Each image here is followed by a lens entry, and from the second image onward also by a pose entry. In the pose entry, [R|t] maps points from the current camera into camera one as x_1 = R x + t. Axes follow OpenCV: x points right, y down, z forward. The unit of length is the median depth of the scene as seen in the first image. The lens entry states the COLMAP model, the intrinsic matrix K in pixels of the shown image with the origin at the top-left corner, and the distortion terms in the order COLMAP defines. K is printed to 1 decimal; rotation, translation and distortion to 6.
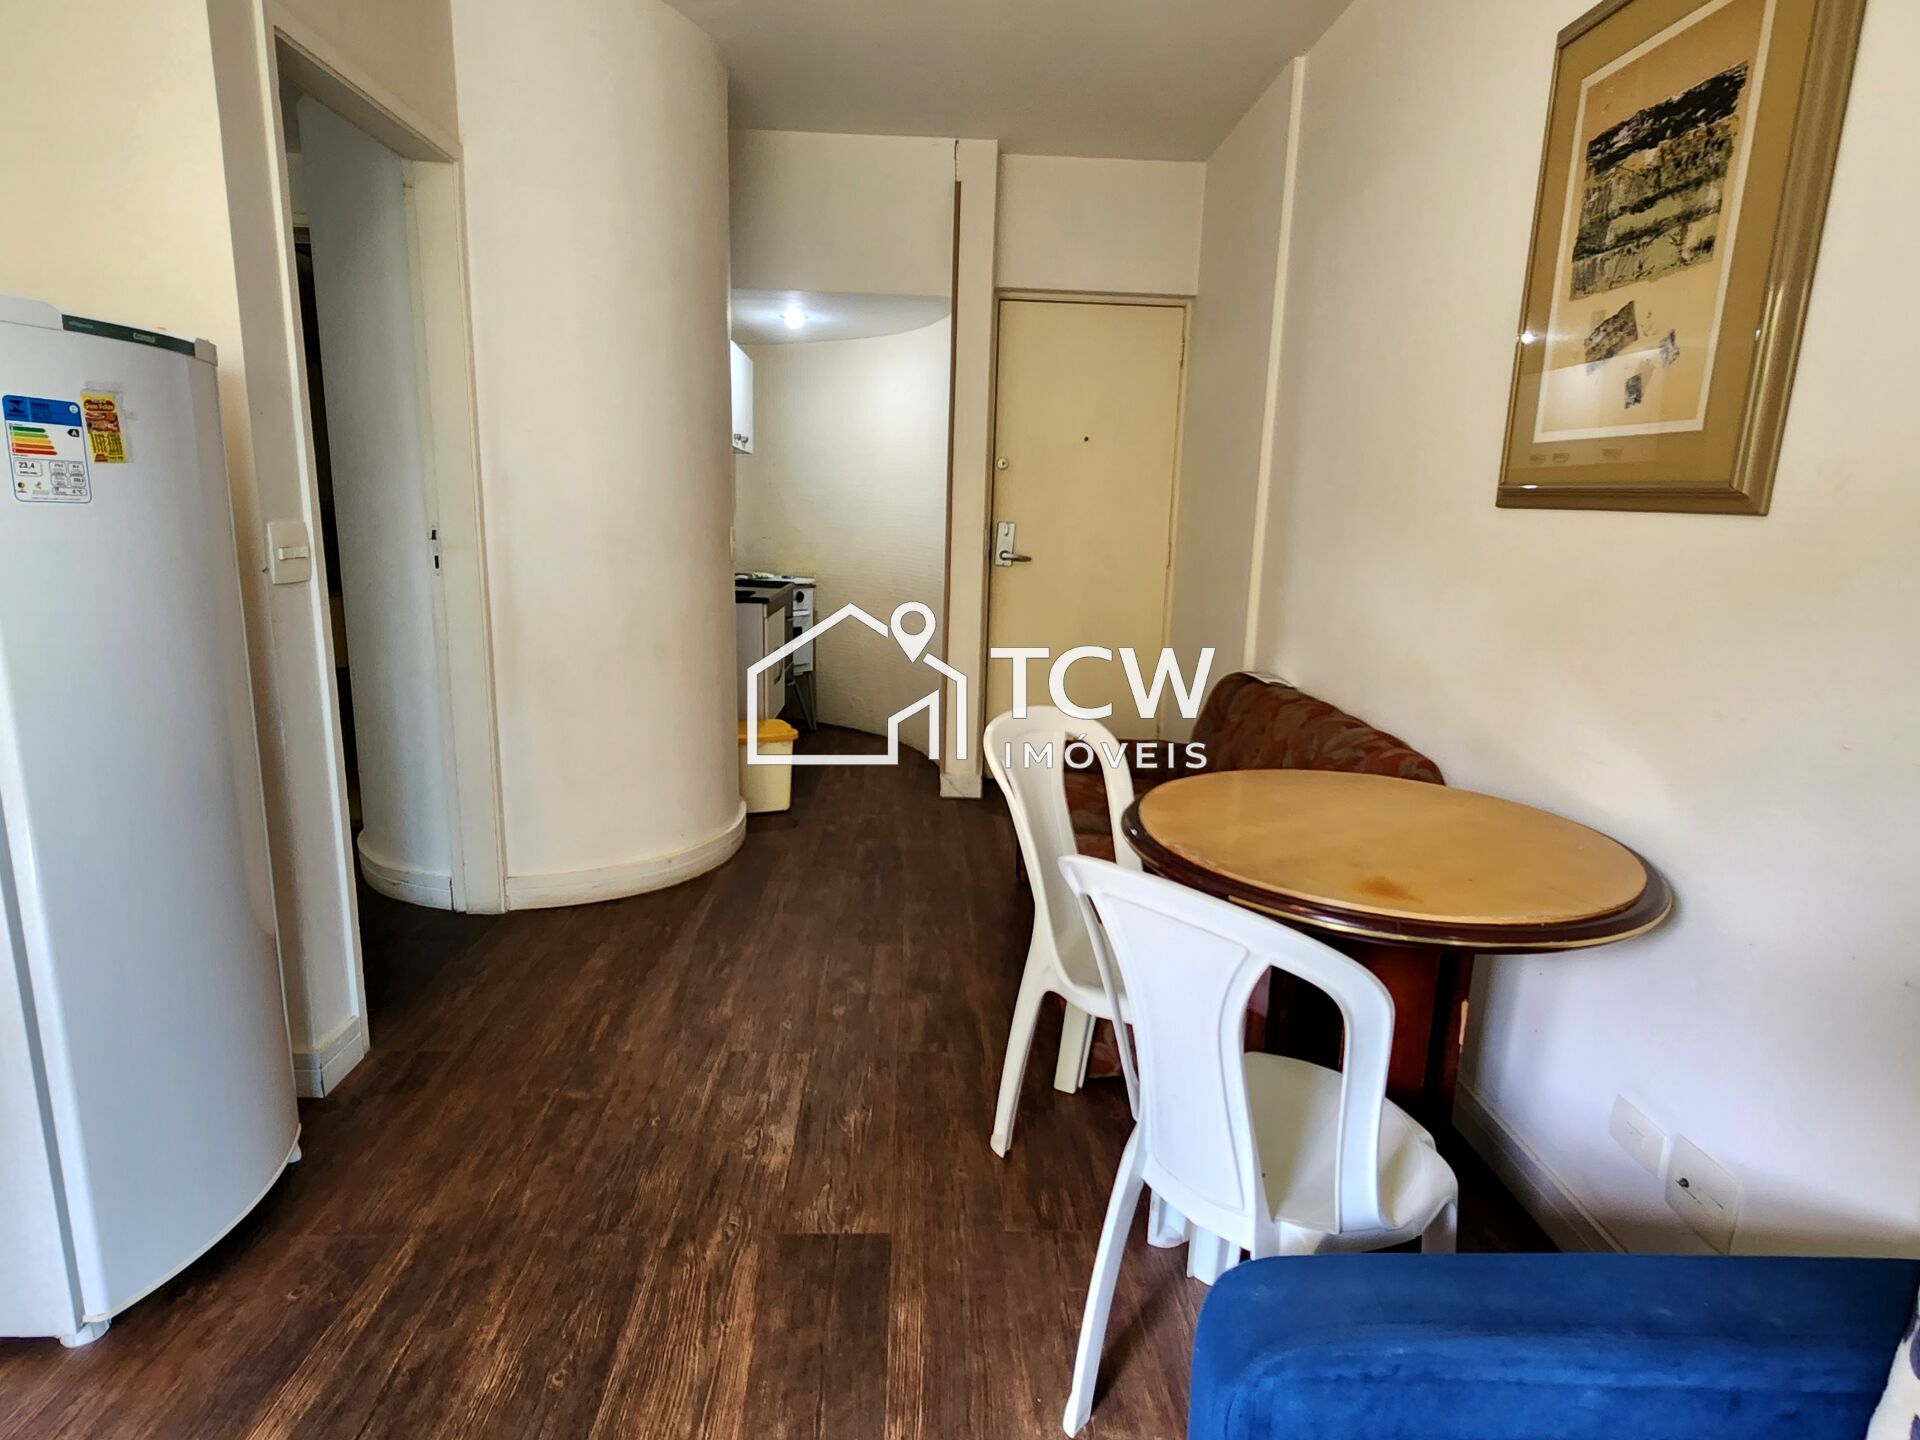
lens RADIAL K [[1040.0, 0, 952.6], [0, 1040.0, 713.8], [0, 0, 1]] dist [0.004176, 0.001710]
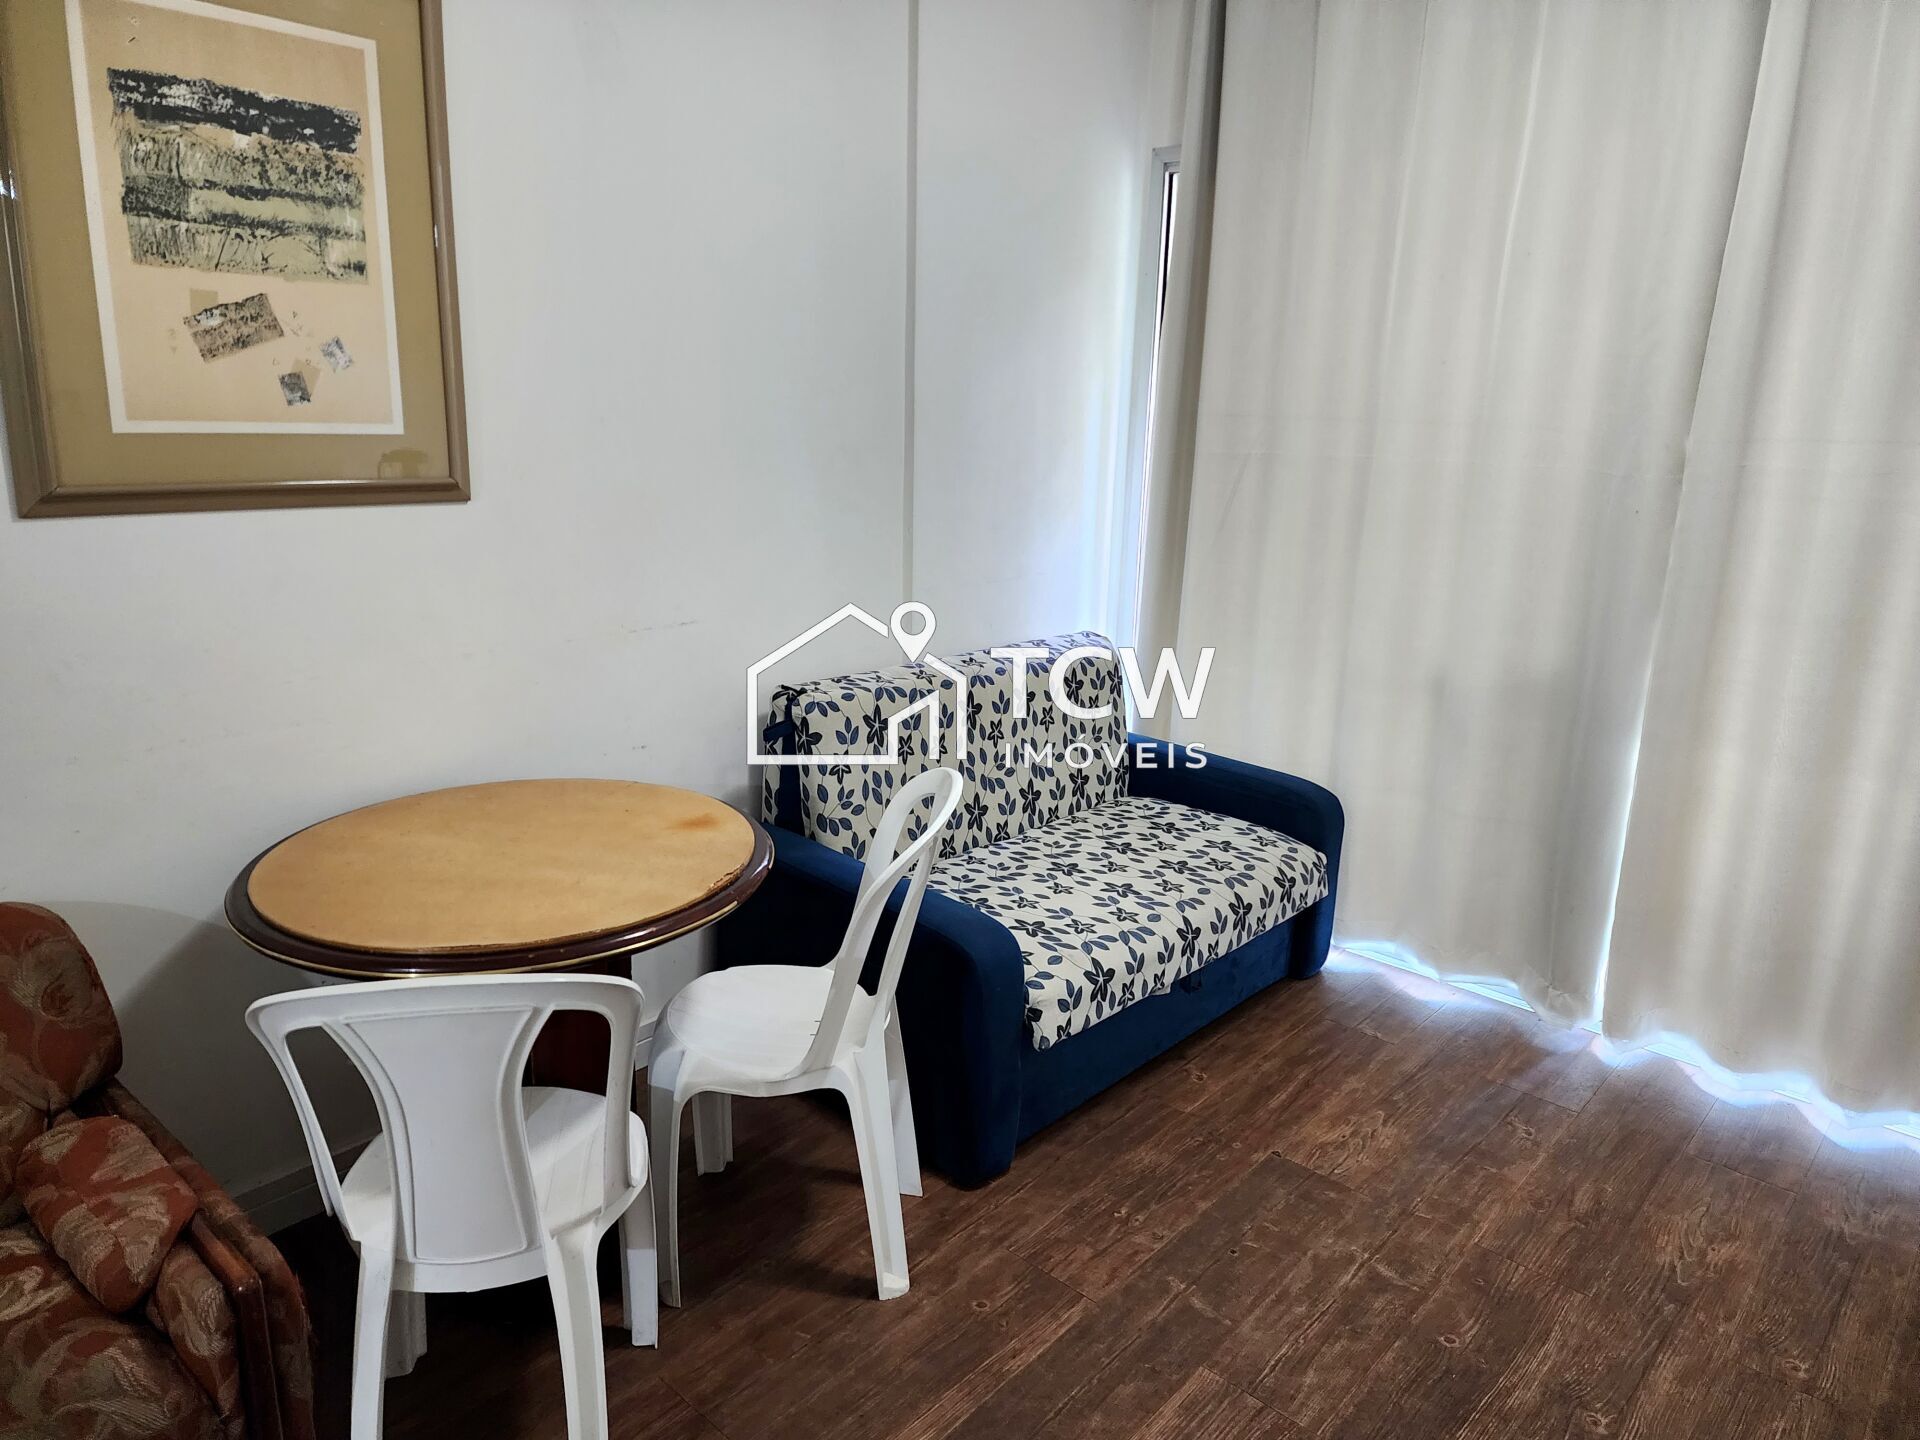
lens RADIAL K [[1290.9, 0, 953.4], [0, 1290.9, 695.1], [0, 0, 1]] dist [0.081436, -0.073560]
pose [[-0.721179, -0.212444, 0.659370, -0.691013], [0.091206, 0.914413, 0.394372, -0.482209], [-0.686719, 0.344551, -0.640080, 1.480589]]
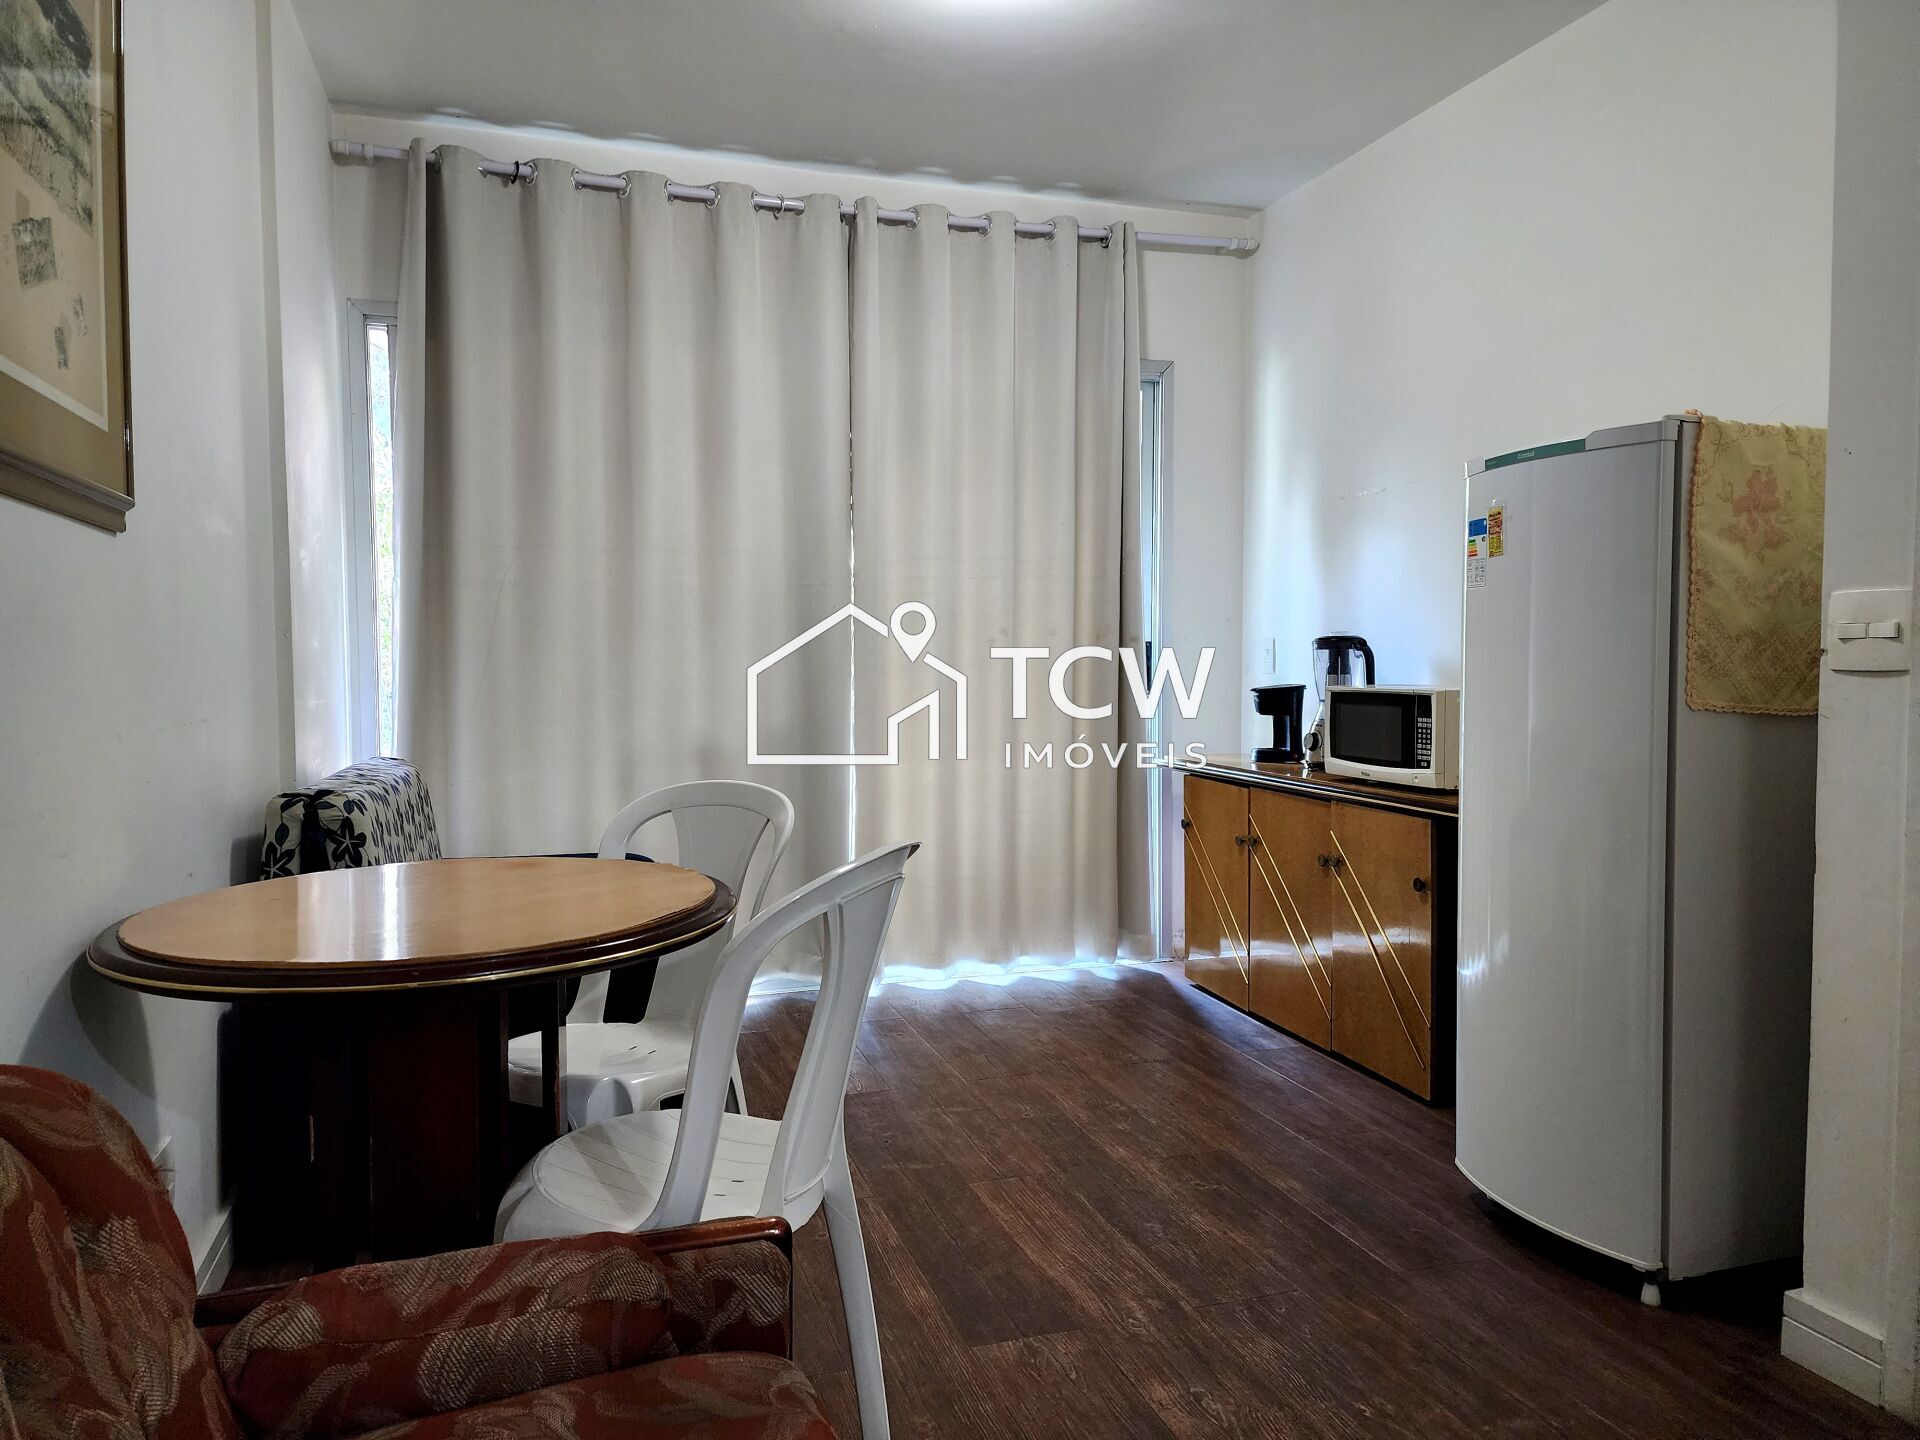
lens RADIAL K [[1290.9, 0, 953.4], [0, 1290.9, 695.1], [0, 0, 1]] dist [0.081436, -0.073560]
pose [[-0.960494, -0.015351, -0.277876, 0.306255], [-0.076811, 0.974317, 0.211677, -0.320139], [0.267490, 0.224659, -0.937005, 2.119668]]
